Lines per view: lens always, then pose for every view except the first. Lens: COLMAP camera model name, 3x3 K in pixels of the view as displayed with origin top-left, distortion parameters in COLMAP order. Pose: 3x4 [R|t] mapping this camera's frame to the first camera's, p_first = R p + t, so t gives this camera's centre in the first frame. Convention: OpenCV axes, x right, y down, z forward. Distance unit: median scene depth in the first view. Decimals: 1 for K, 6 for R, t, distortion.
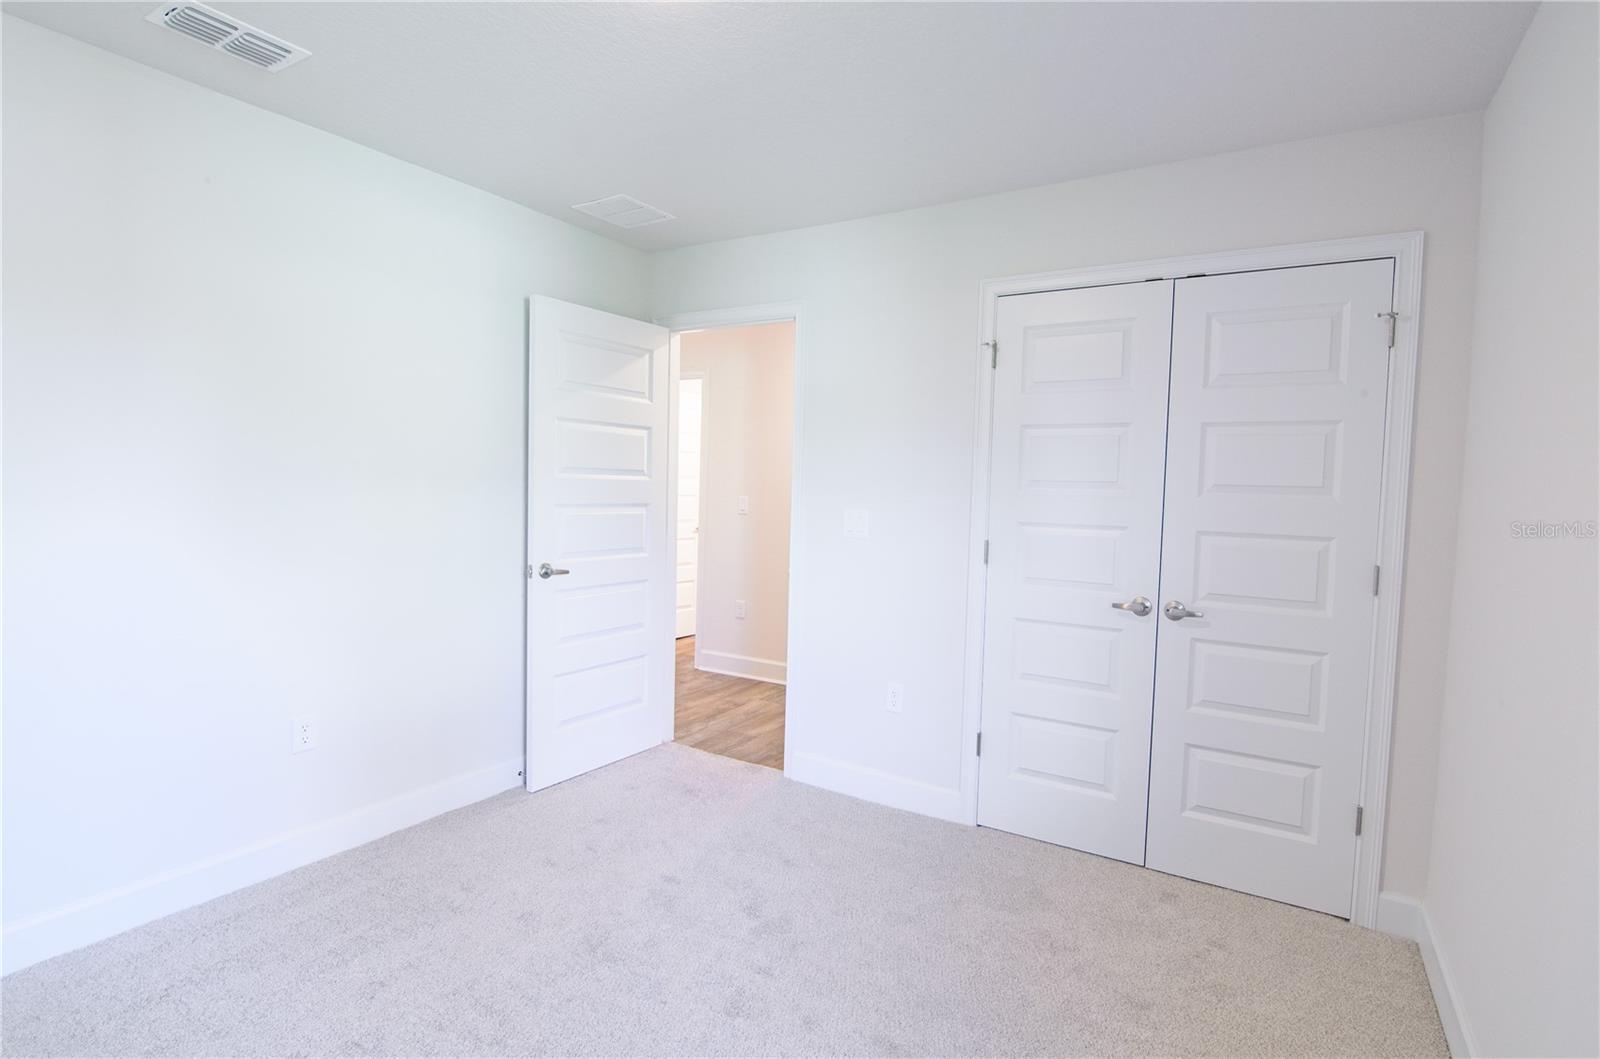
lens RADIAL K [[746.0, 0, 800.0], [0, 746.0, 529.5], [0, 0, 1]] dist [-0.001081, -0.026171]
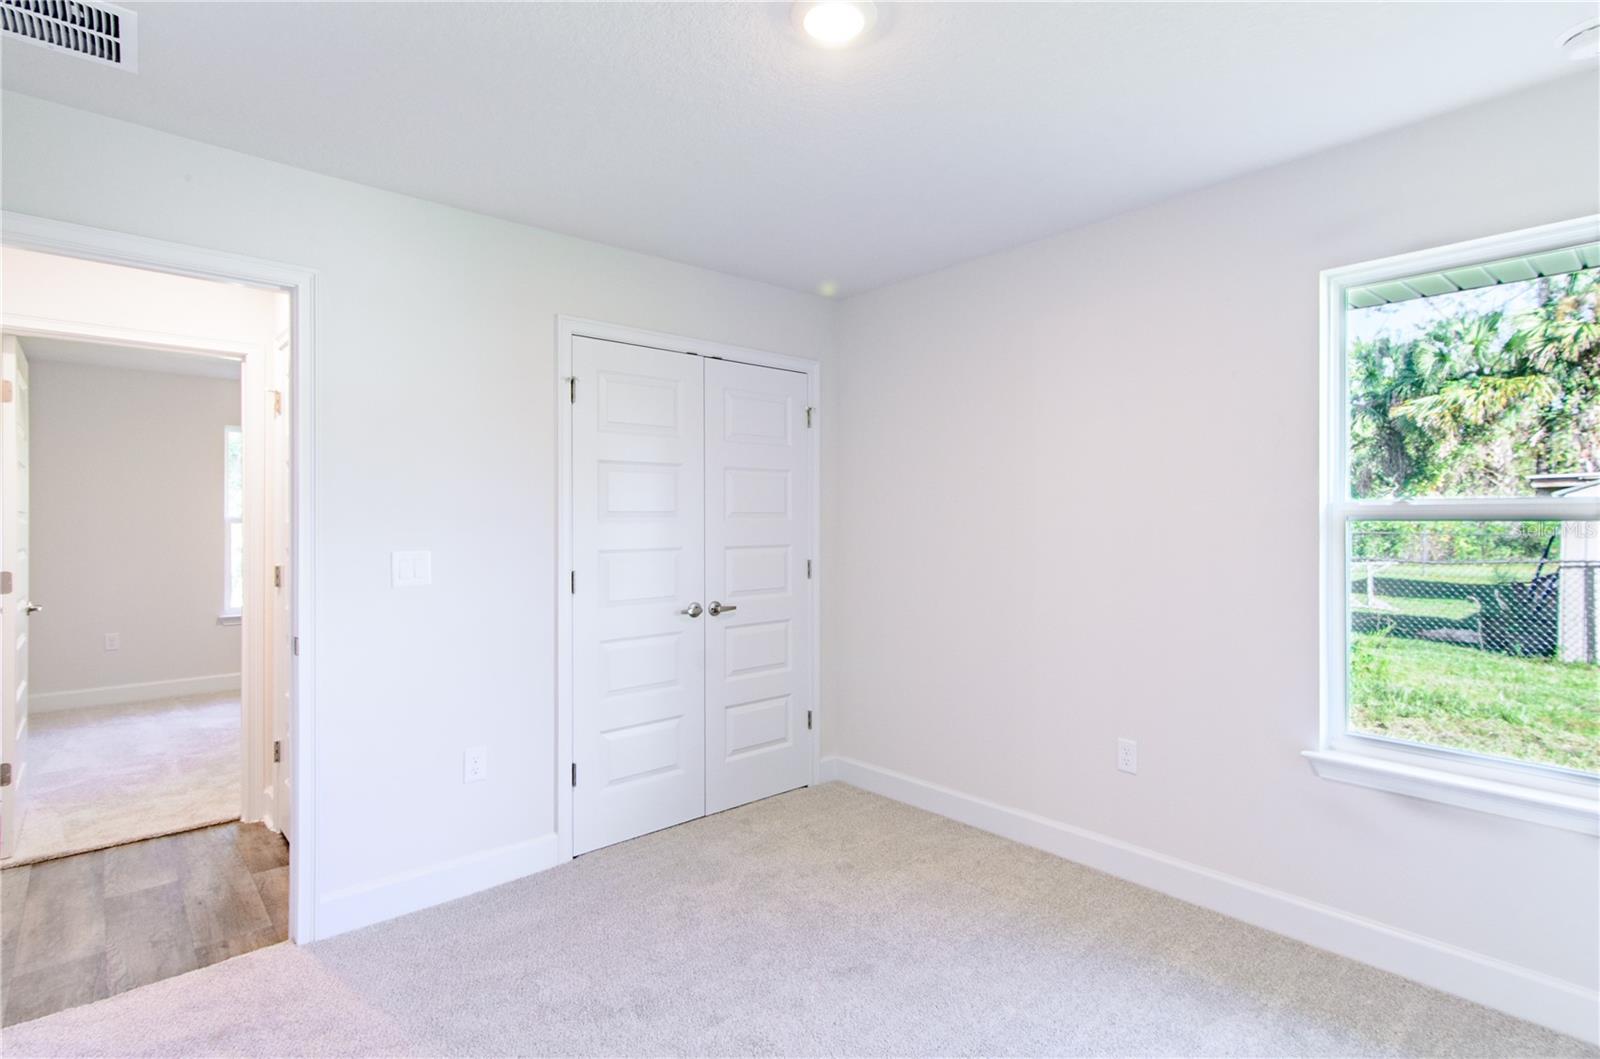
lens RADIAL K [[805.9, 0, 808.8], [0, 805.9, 524.1], [0, 0, 1]] dist [-0.000370, 0.000339]
pose [[0.277056, -0.037593, 0.960118, -0.750871], [0.061645, 0.997871, 0.021282, -0.055163], [-0.958874, 0.053291, 0.278784, 0.407924]]
